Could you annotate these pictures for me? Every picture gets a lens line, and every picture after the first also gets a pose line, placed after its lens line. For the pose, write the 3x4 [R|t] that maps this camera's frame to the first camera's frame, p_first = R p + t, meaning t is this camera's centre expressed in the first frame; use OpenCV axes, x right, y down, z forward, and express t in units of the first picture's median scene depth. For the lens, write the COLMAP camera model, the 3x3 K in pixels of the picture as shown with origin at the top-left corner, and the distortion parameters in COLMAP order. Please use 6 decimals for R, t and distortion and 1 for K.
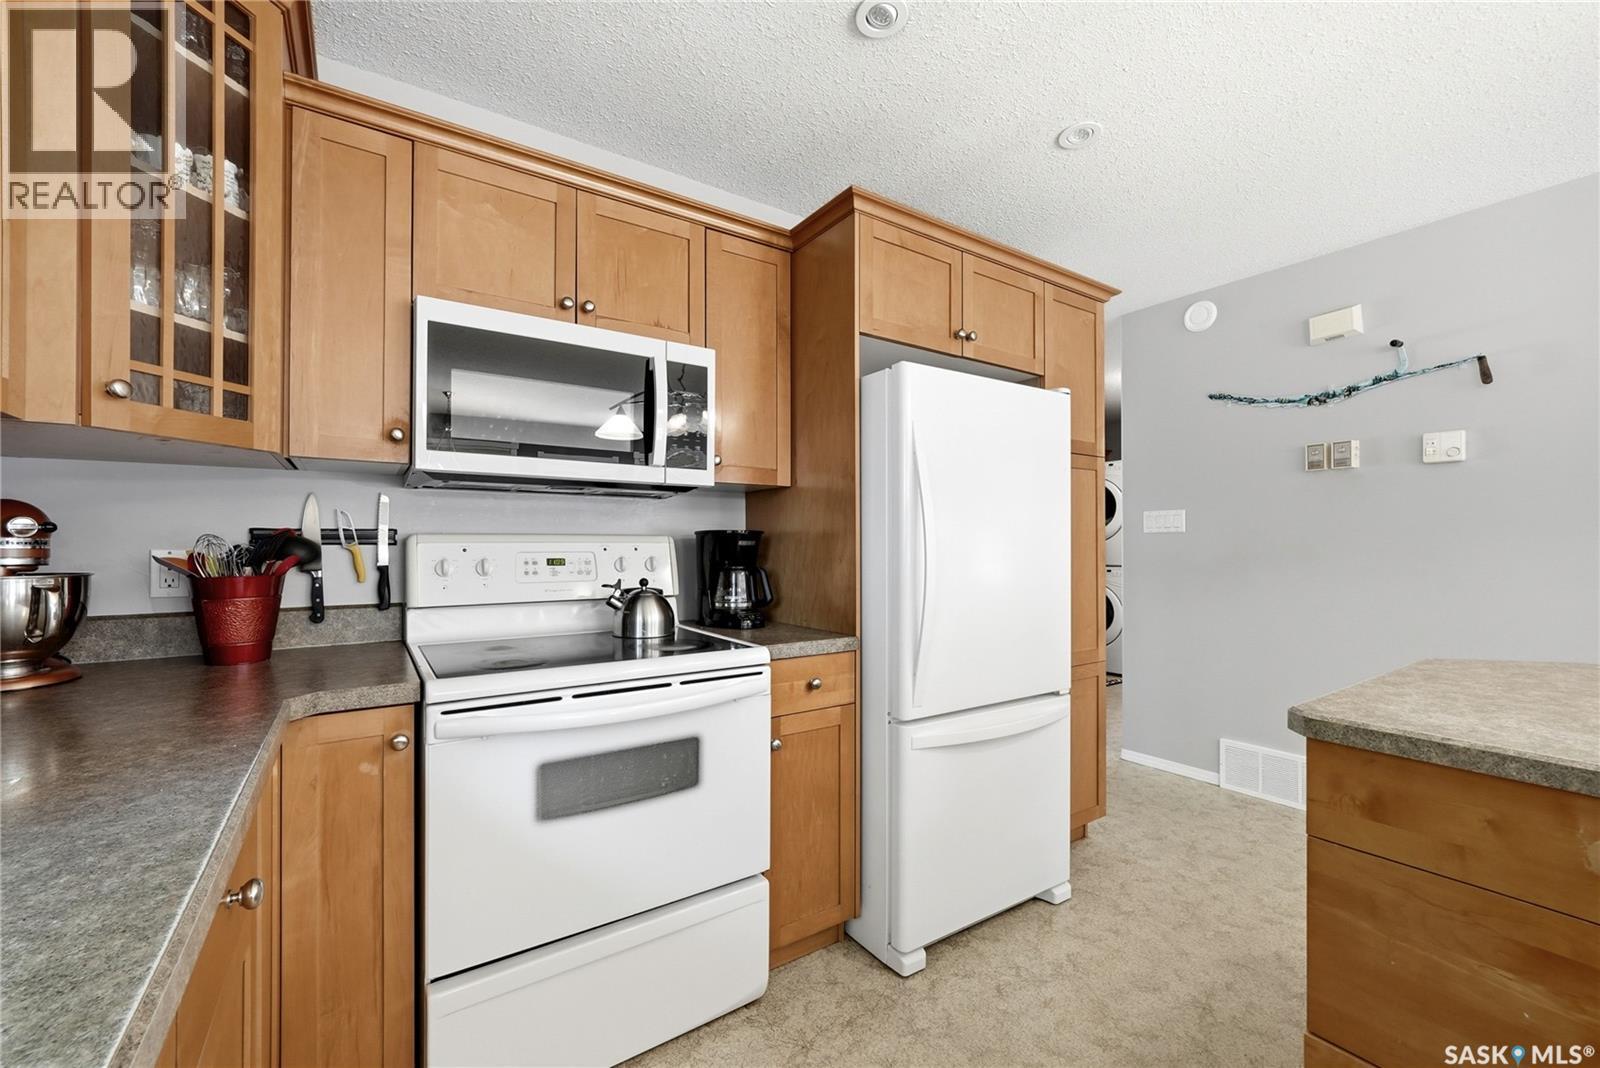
lens RADIAL K [[668.5, 0, 807.2], [0, 668.5, 539.2], [0, 0, 1]] dist [-0.004833, 0.000180]
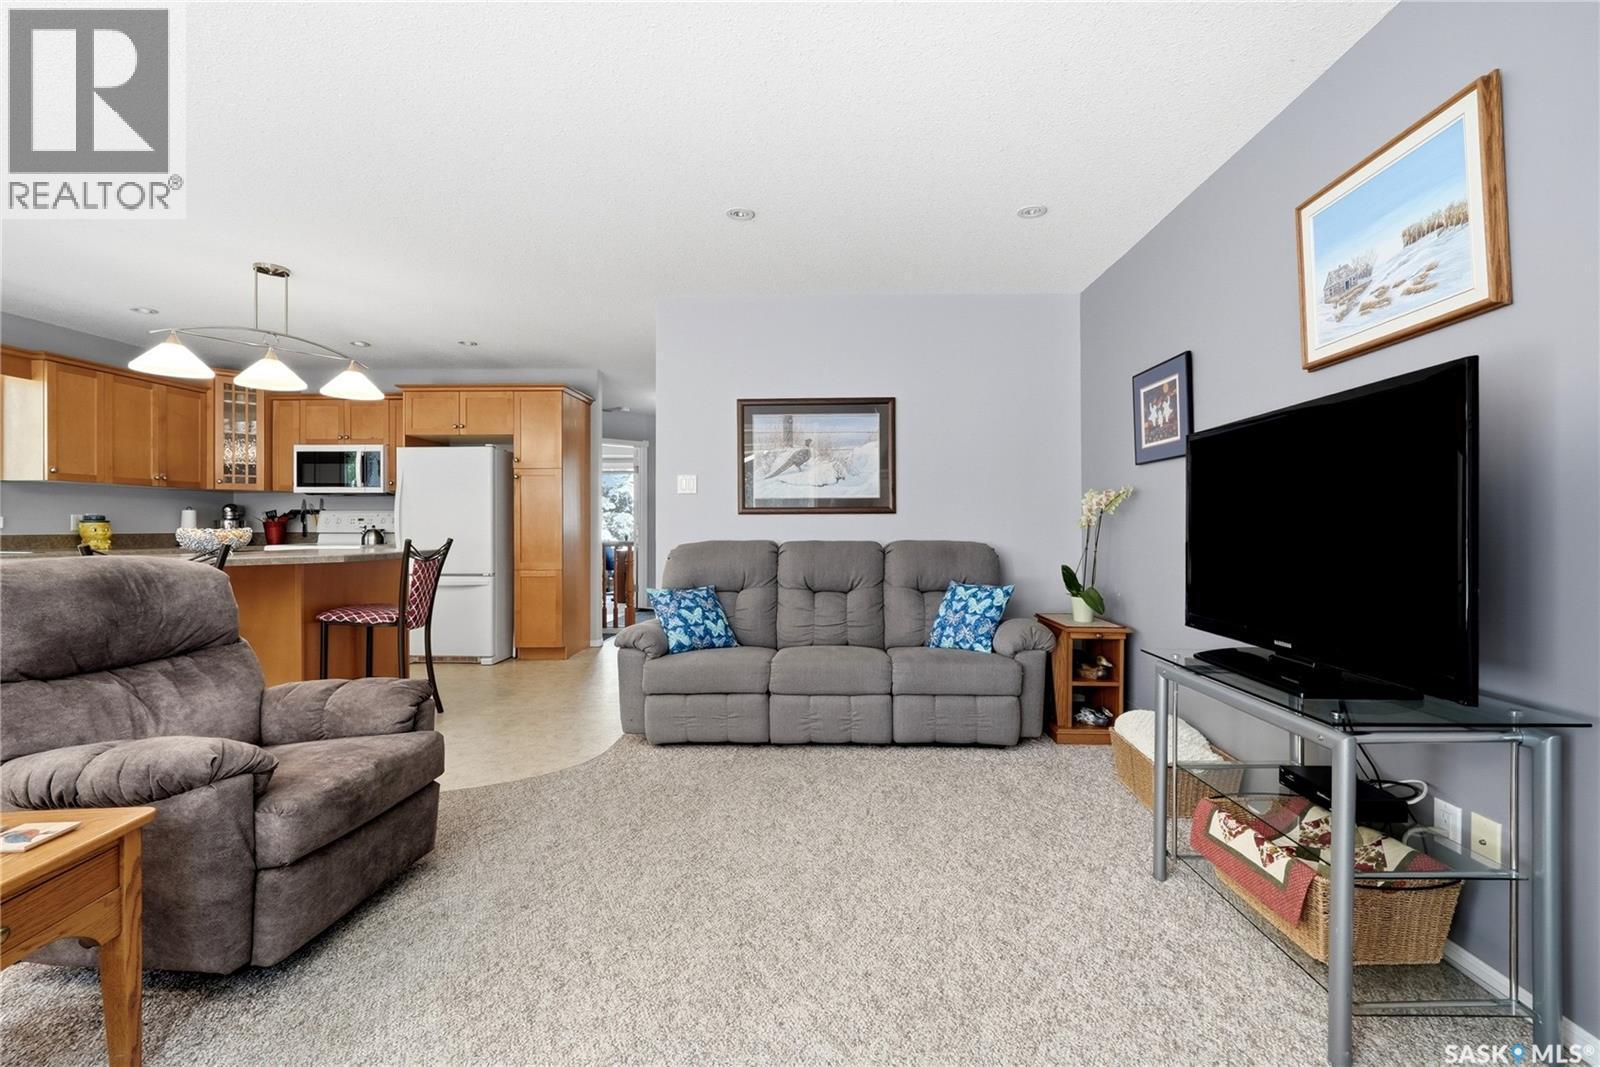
lens RADIAL K [[668.5, 0, 796.0], [0, 668.5, 522.9], [0, 0, 1]] dist [-0.004833, 0.000180]
pose [[0.812848, -0.002980, -0.582468, 3.390186], [0.006811, 0.999967, 0.004389, 0.057009], [0.582435, -0.007535, 0.812842, -0.335685]]
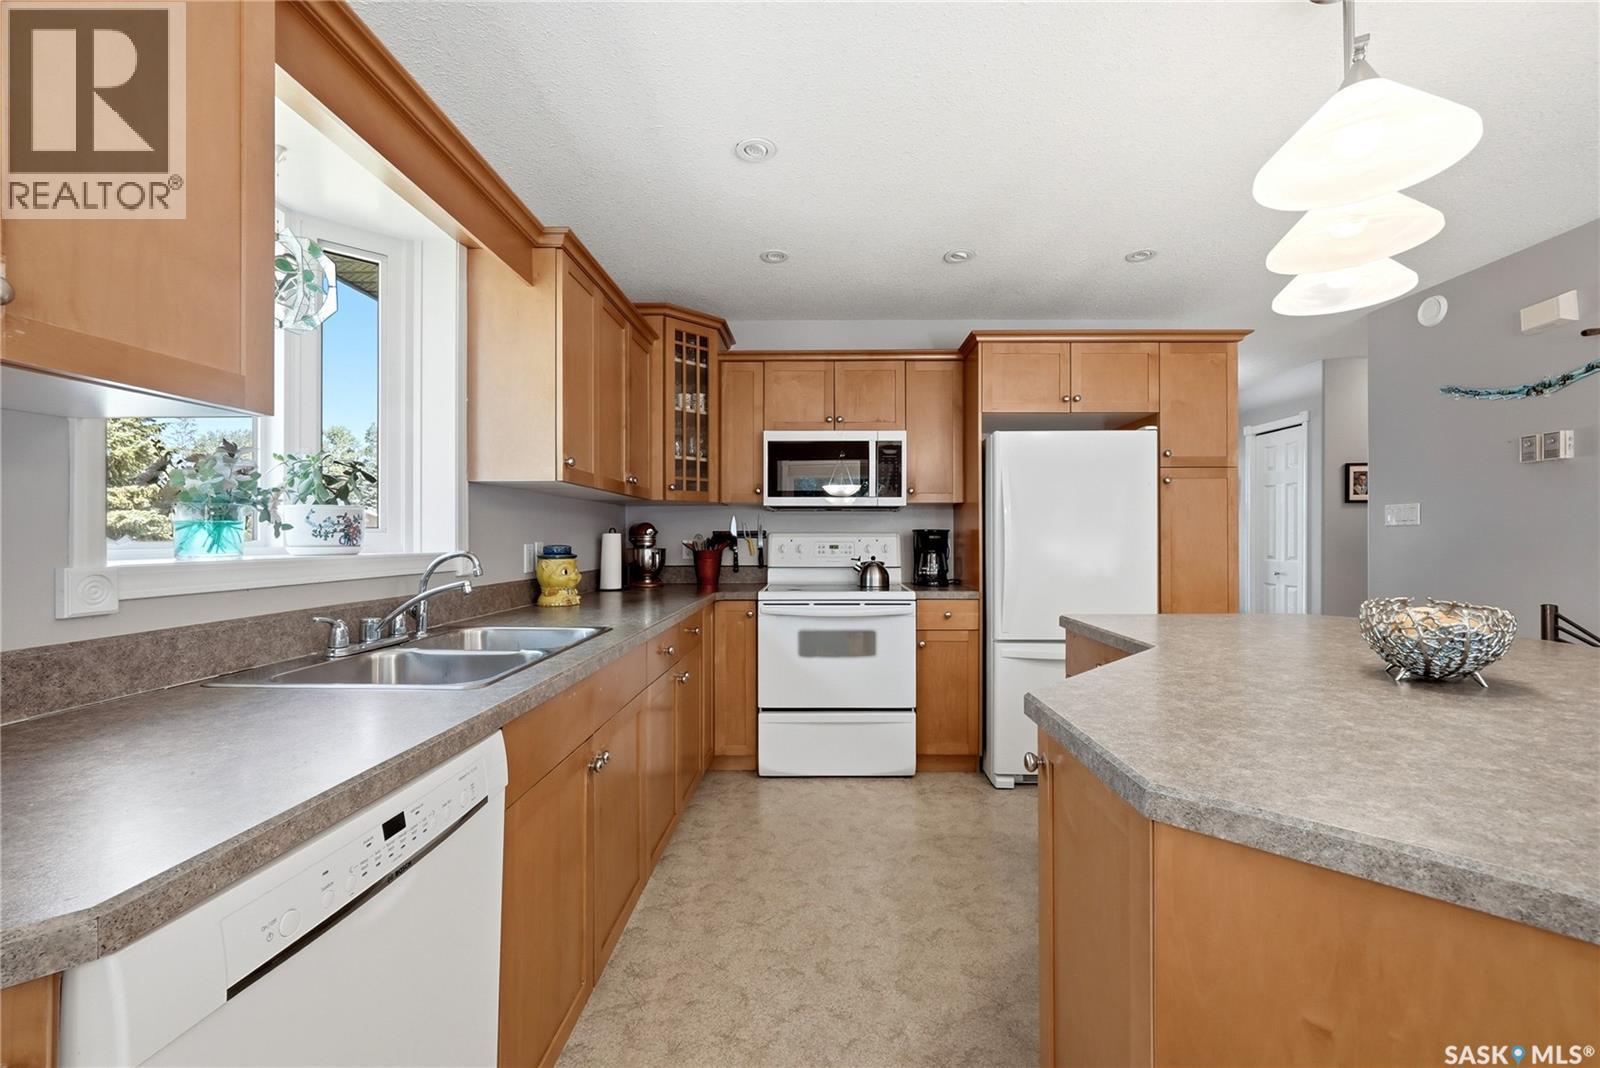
lens RADIAL K [[668.5, 0, 809.0], [0, 668.5, 536.1], [0, 0, 1]] dist [-0.004833, 0.000180]
pose [[0.820712, -0.001964, -0.571339, 0.779795], [0.006115, 0.999967, 0.005347, -0.009343], [0.571309, -0.007882, 0.820697, -0.734825]]
